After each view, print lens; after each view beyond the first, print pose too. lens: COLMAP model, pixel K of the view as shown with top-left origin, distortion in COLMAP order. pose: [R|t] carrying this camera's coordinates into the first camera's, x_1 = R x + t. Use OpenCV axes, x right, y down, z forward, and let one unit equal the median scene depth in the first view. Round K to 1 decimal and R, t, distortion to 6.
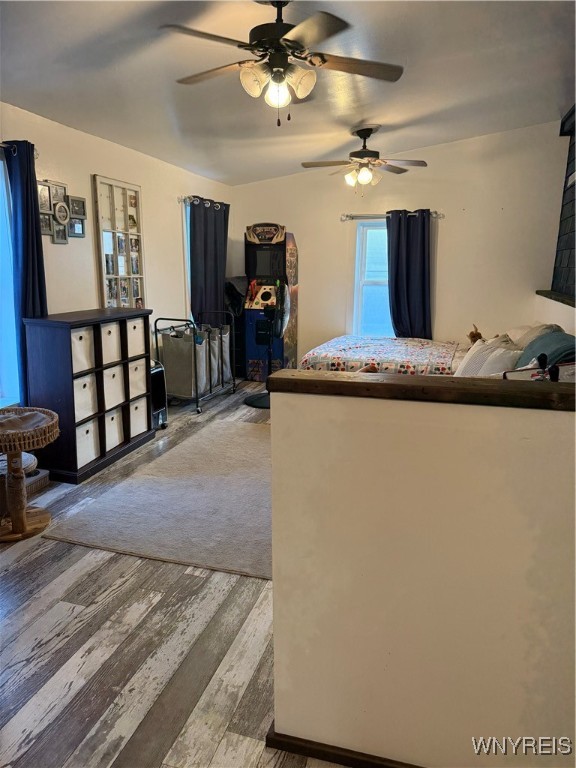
lens RADIAL K [[539.7, 0, 289.1], [0, 539.7, 383.9], [0, 0, 1]] dist [0.032644, -0.035712]
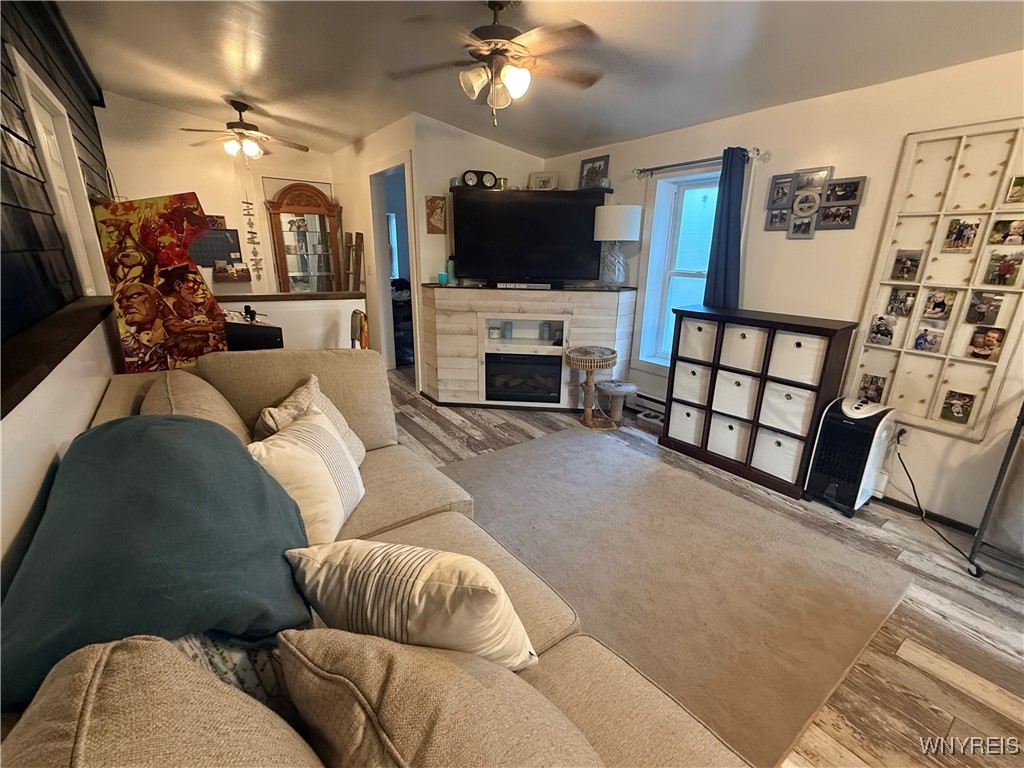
lens RADIAL K [[444.7, 0, 514.1], [0, 444.7, 388.2], [0, 0, 1]] dist [-0.005518, -0.000917]
pose [[-0.617008, 0.208127, -0.758936, 0.511333], [-0.196493, 0.893104, 0.404667, -0.251899], [0.762031, 0.398809, -0.510157, 1.163015]]
